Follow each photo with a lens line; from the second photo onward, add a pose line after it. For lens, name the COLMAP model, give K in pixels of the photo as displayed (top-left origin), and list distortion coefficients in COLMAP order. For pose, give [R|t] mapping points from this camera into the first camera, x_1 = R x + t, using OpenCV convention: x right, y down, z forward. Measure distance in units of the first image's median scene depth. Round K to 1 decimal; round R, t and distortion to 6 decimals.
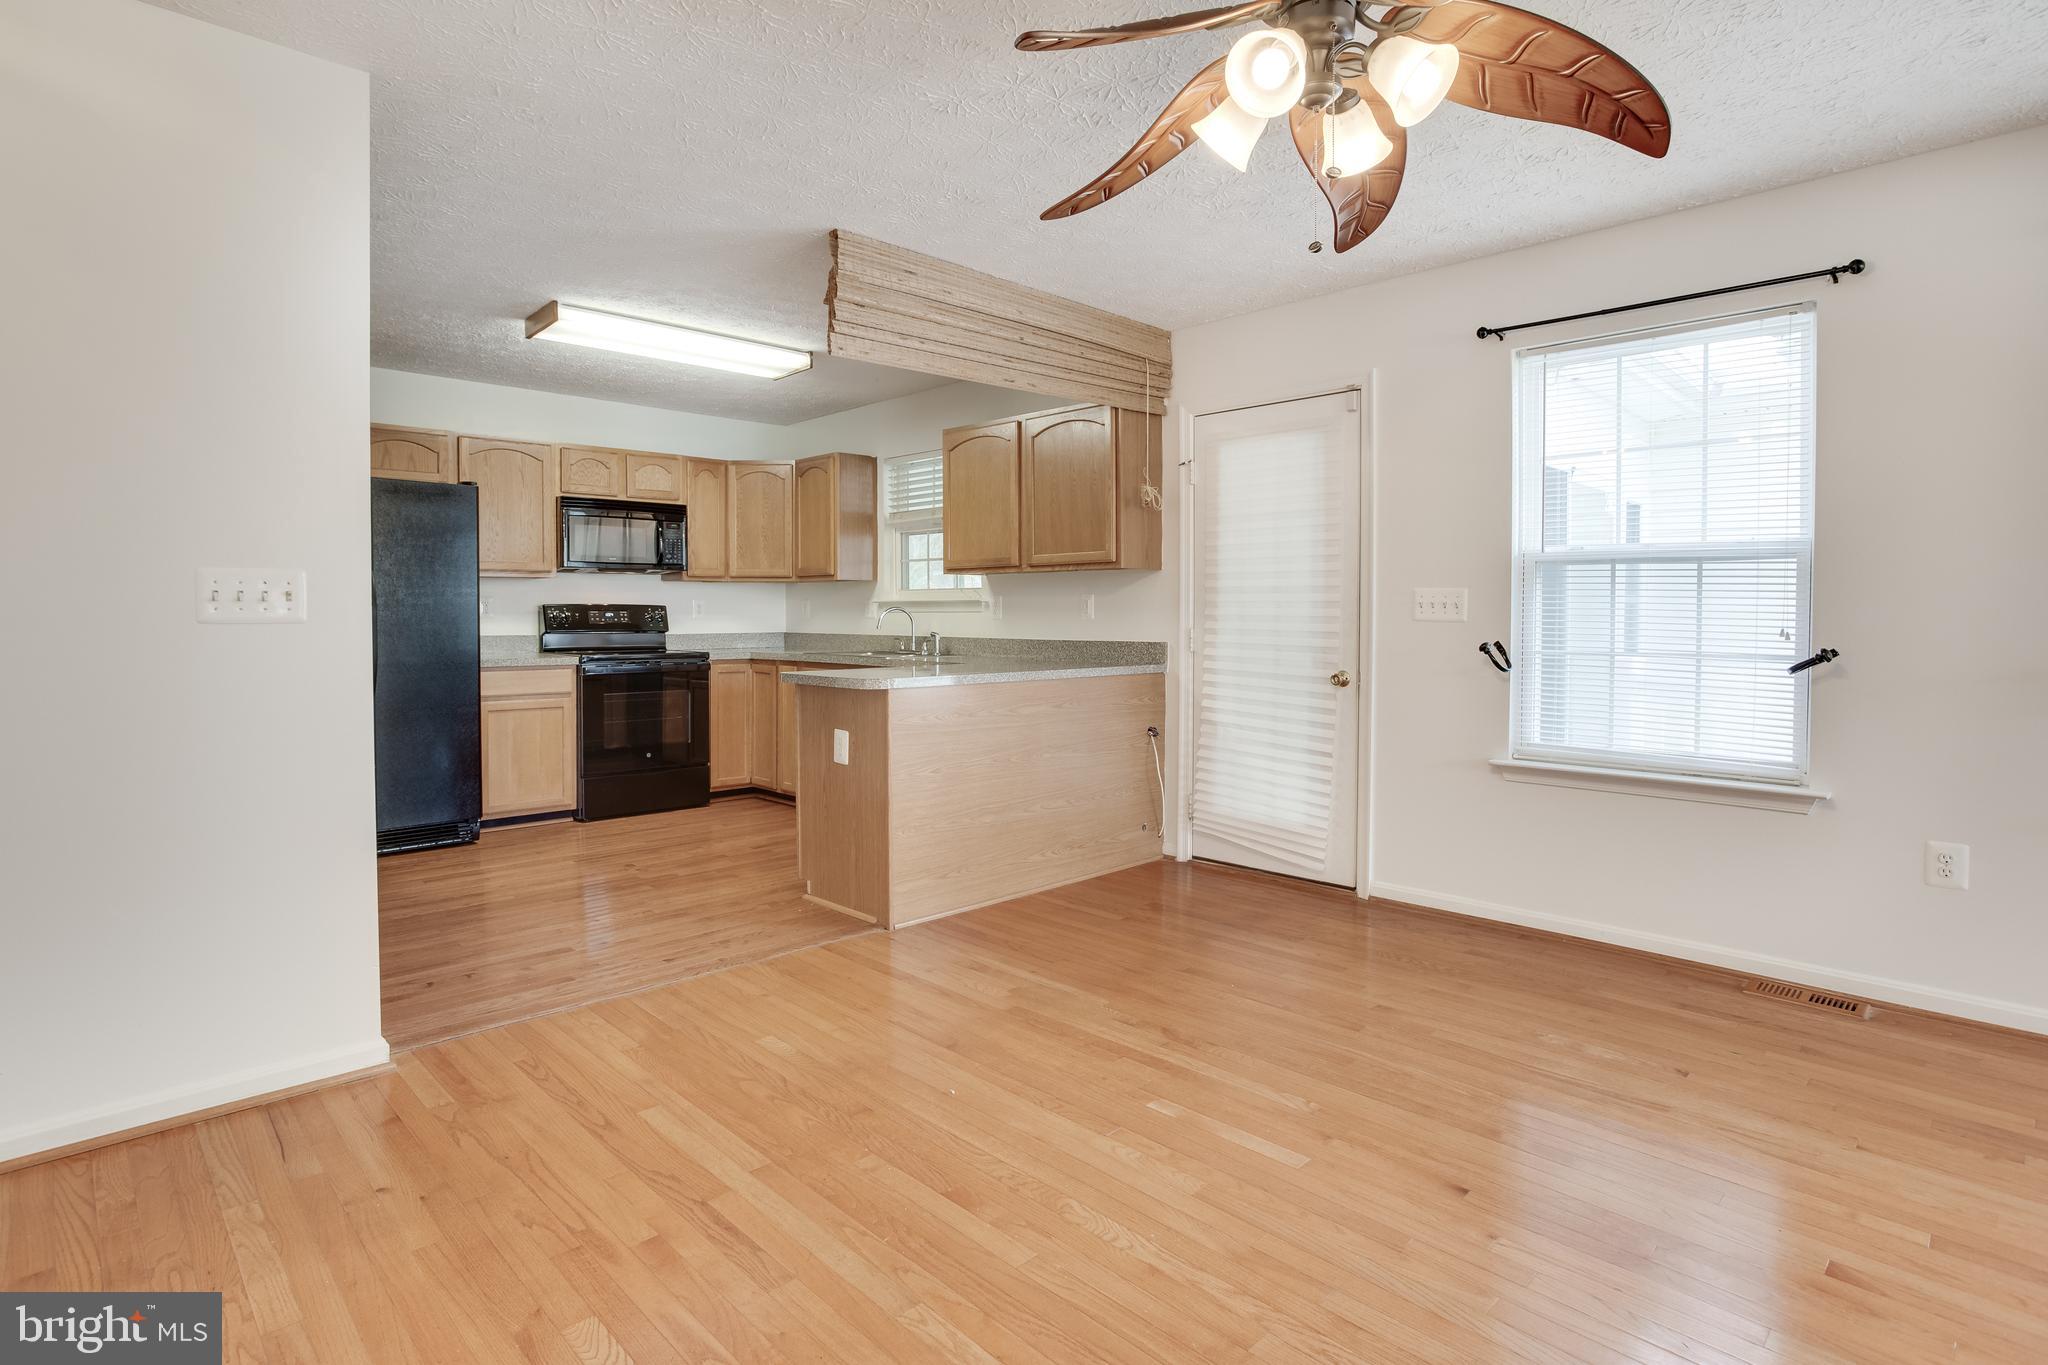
lens RADIAL K [[1031.7, 0, 1025.0], [0, 1031.7, 653.8], [0, 0, 1]] dist [-0.026806, 0.001013]
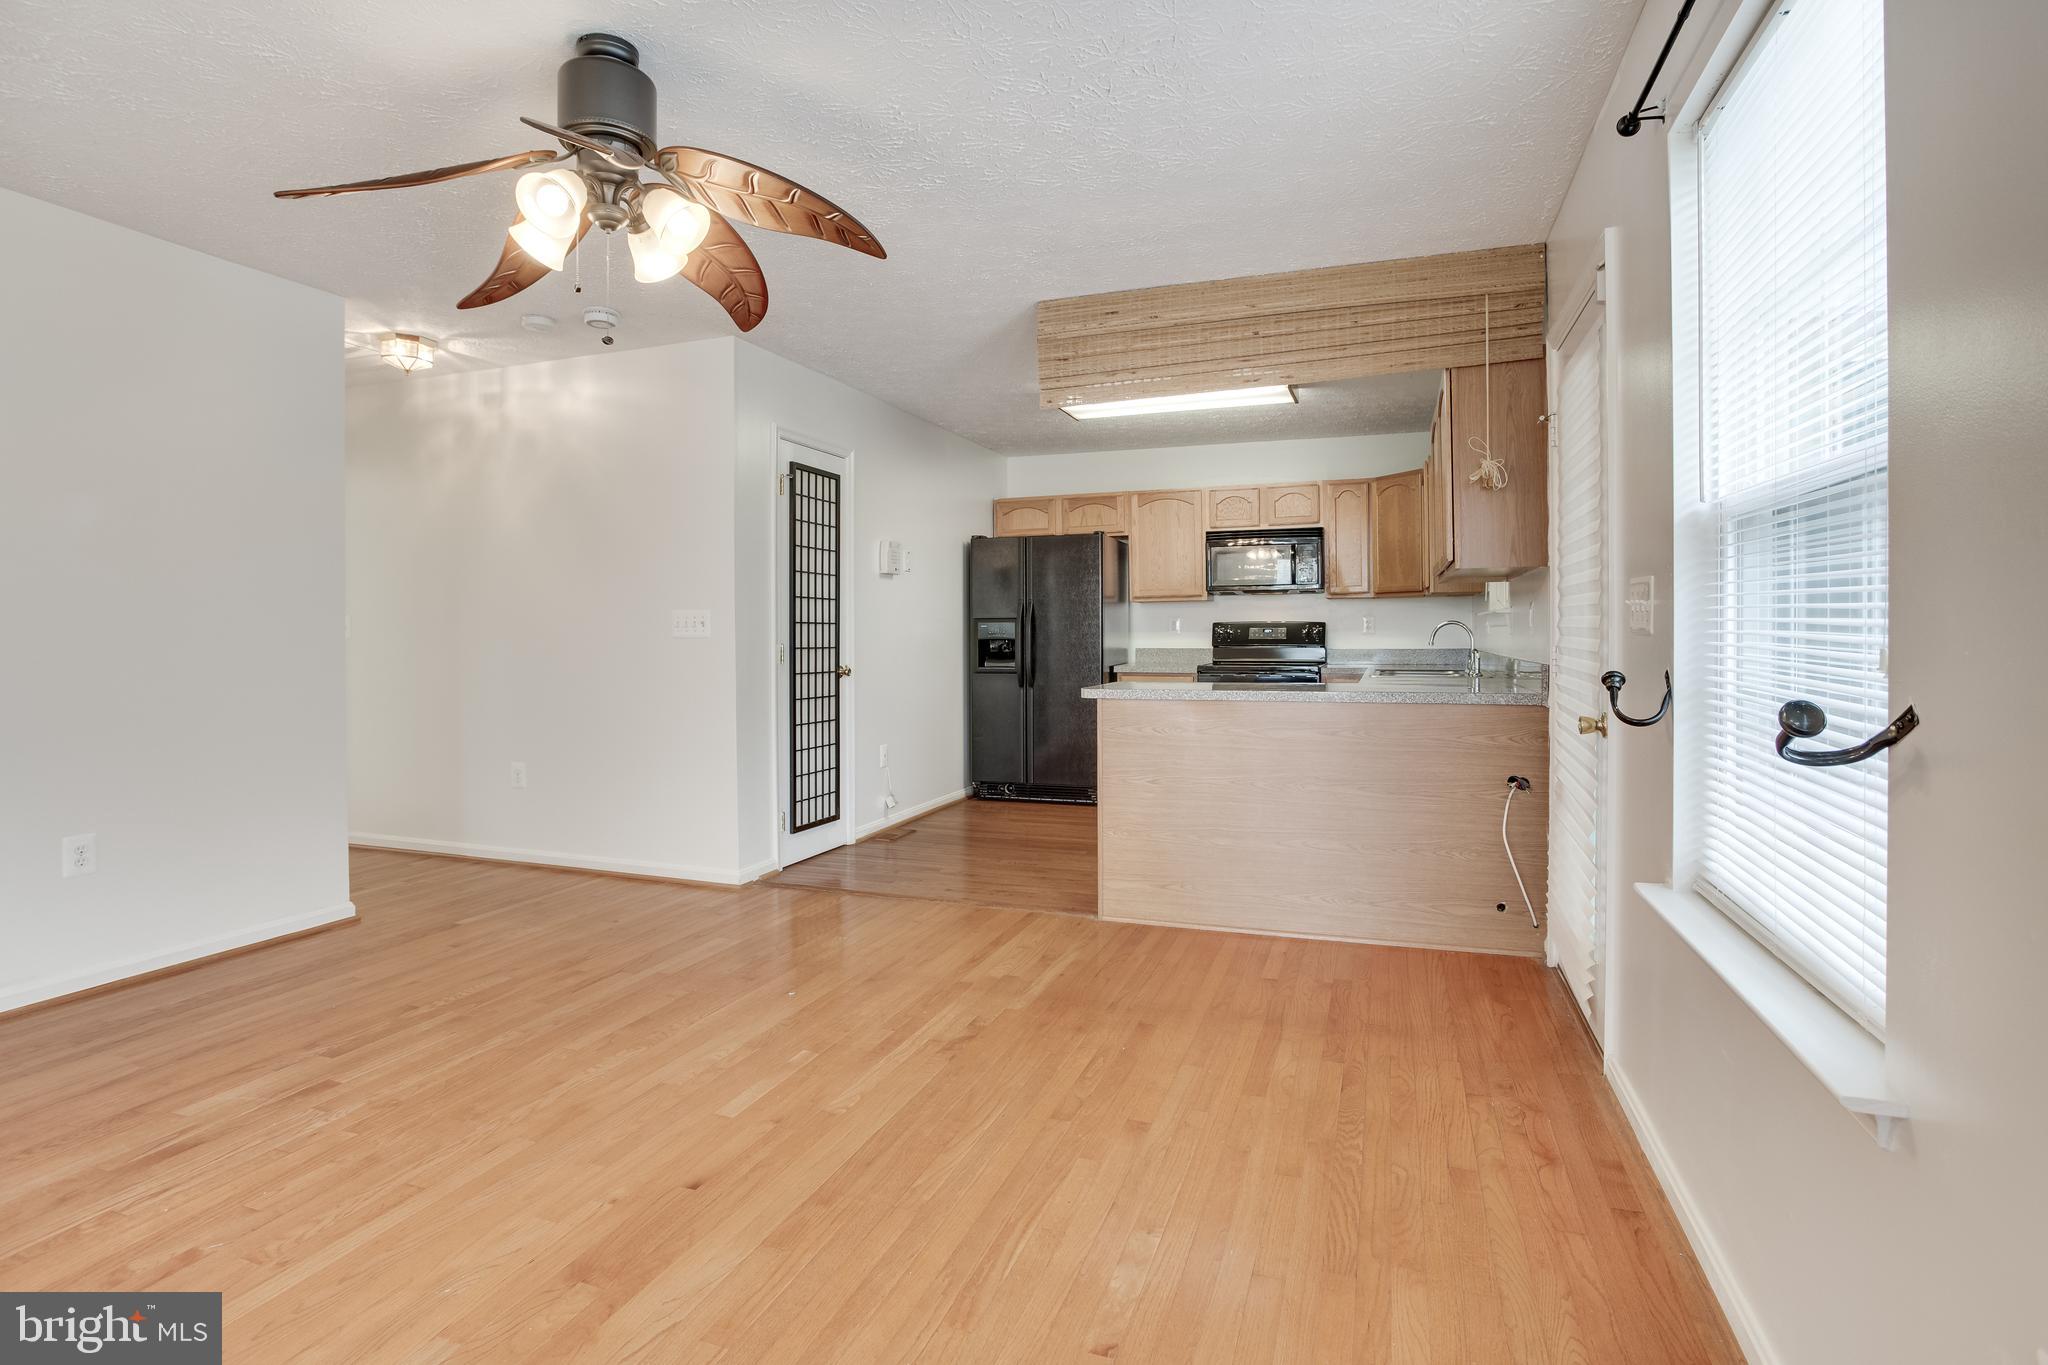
lens RADIAL K [[1014.0, 0, 1025.3], [0, 1014.0, 656.6], [0, 0, 1]] dist [-0.044799, 0.020237]
pose [[0.431809, 0.017008, -0.901805, 0.659021], [-0.028630, 0.999577, 0.005143, -0.010878], [0.901511, 0.023598, 0.432113, 0.380350]]
